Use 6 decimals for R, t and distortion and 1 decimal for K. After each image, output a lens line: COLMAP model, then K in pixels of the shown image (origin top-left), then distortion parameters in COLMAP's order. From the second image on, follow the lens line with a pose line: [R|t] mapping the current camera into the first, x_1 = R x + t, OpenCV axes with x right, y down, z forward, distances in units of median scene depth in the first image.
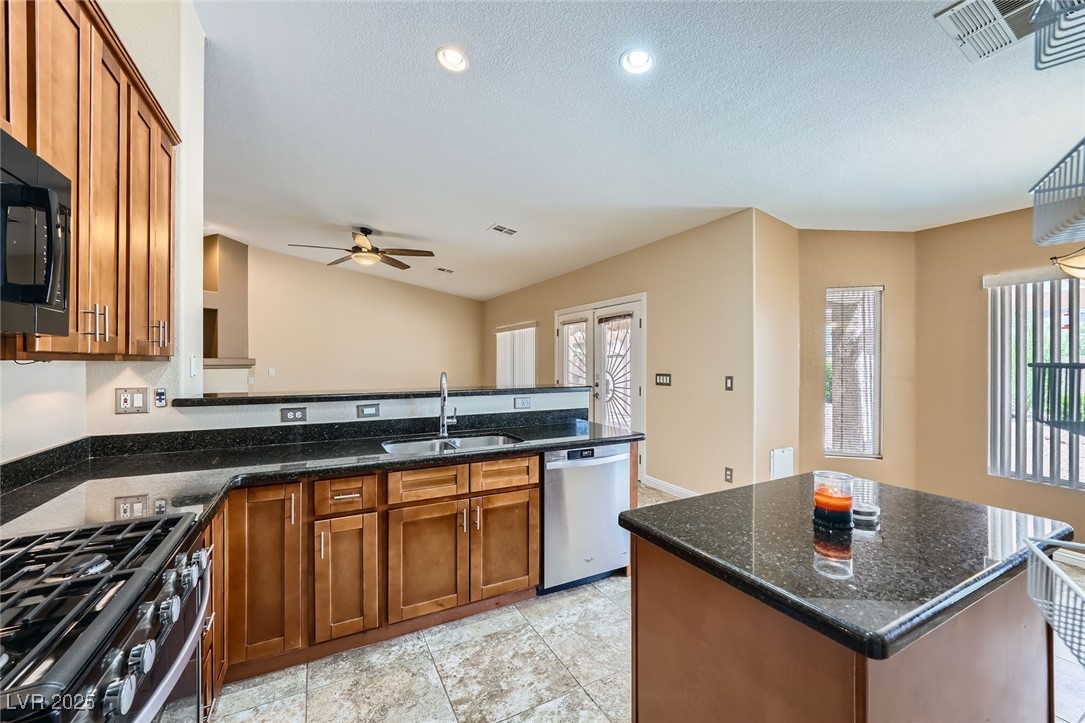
lens RADIAL K [[428.9, 0, 536.6], [0, 428.9, 363.8], [0, 0, 1]] dist [-0.008389, 0.001613]
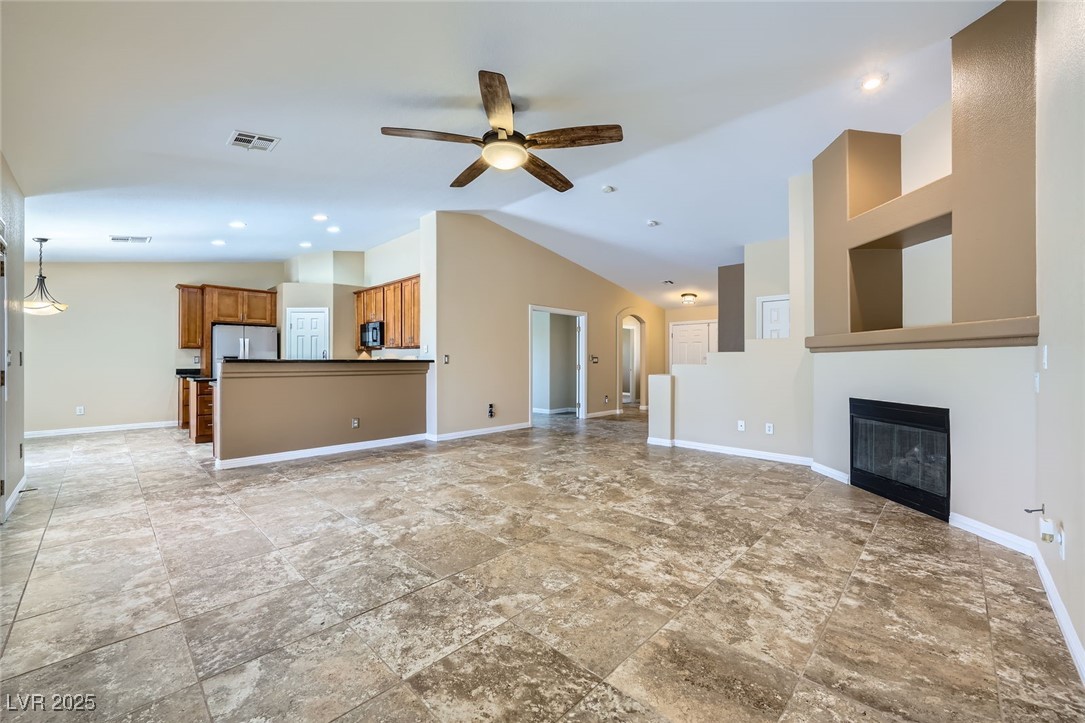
lens RADIAL K [[428.9, 0, 544.1], [0, 428.9, 362.2], [0, 0, 1]] dist [-0.008389, 0.001613]
pose [[-0.946937, -0.001862, -0.321415, -0.323769], [-0.003060, 0.999990, 0.003221, 0.040053], [0.321406, 0.004033, -0.946933, 1.926952]]
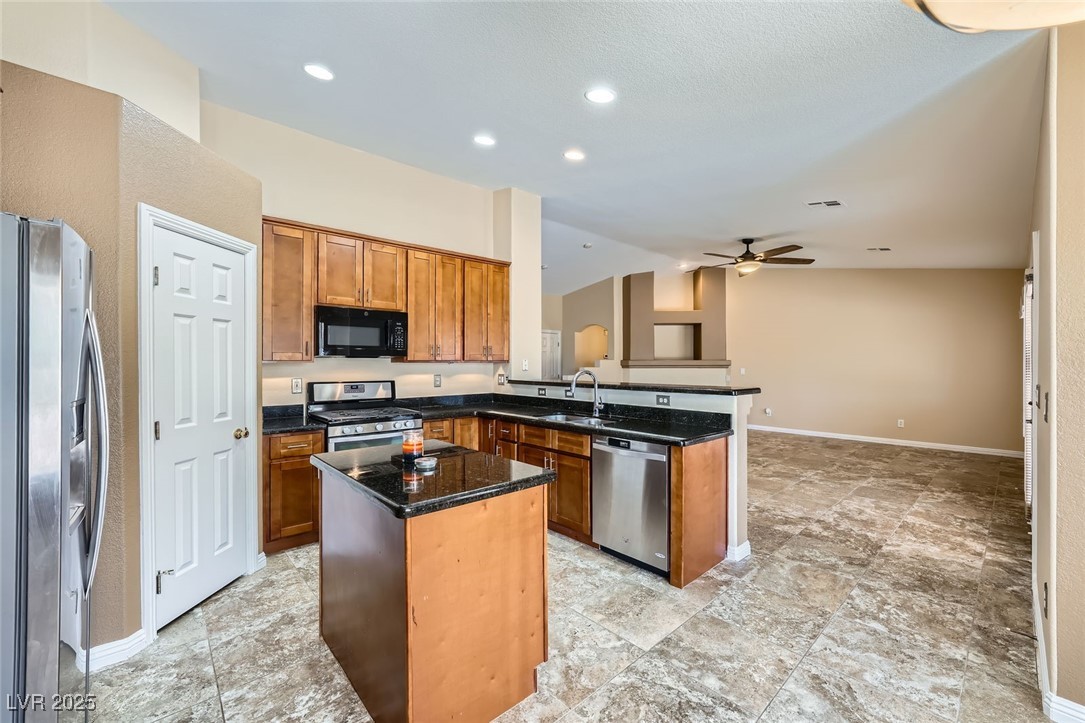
lens RADIAL K [[428.9, 0, 541.4], [0, 428.9, 362.2], [0, 0, 1]] dist [-0.008389, 0.001613]
pose [[0.250602, -0.002024, -0.968088, 0.631144], [-0.002269, 0.999994, -0.002678, -0.001728], [0.968087, 0.002867, 0.250596, 0.277143]]
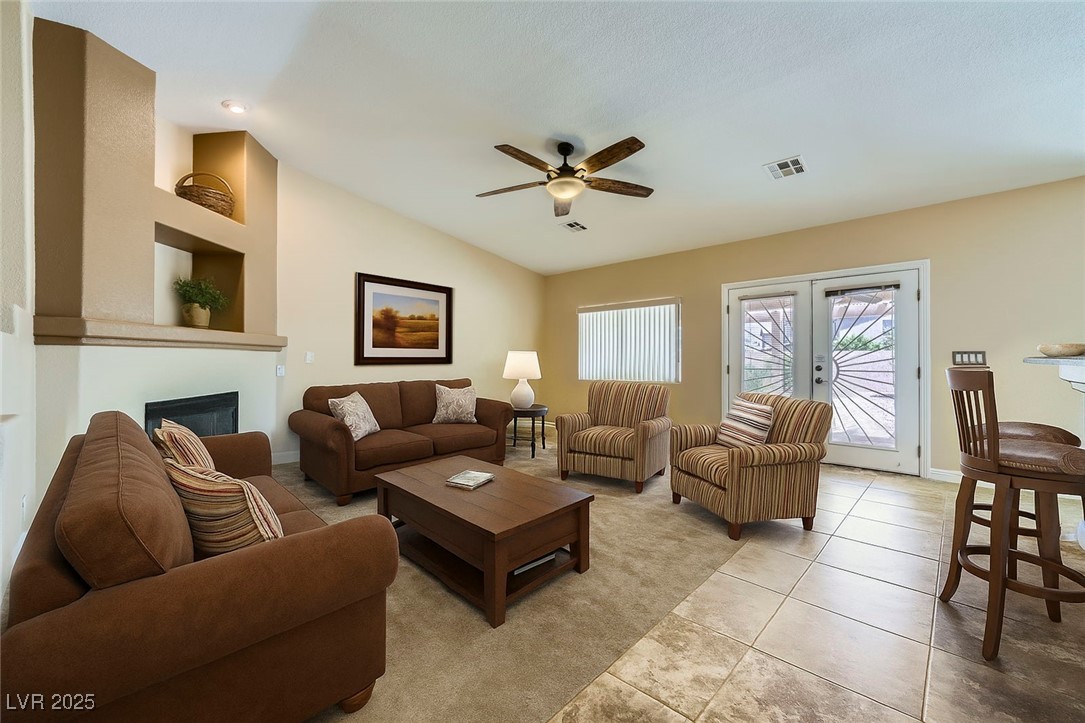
lens RADIAL K [[428.9, 0, 537.2], [0, 428.9, 360.3], [0, 0, 1]] dist [-0.008389, 0.001613]
pose [[0.953523, 0.001163, 0.301319, -0.796983], [0.000500, 0.999985, -0.005441, 0.045041], [-0.301321, 0.005339, 0.953508, 0.428230]]
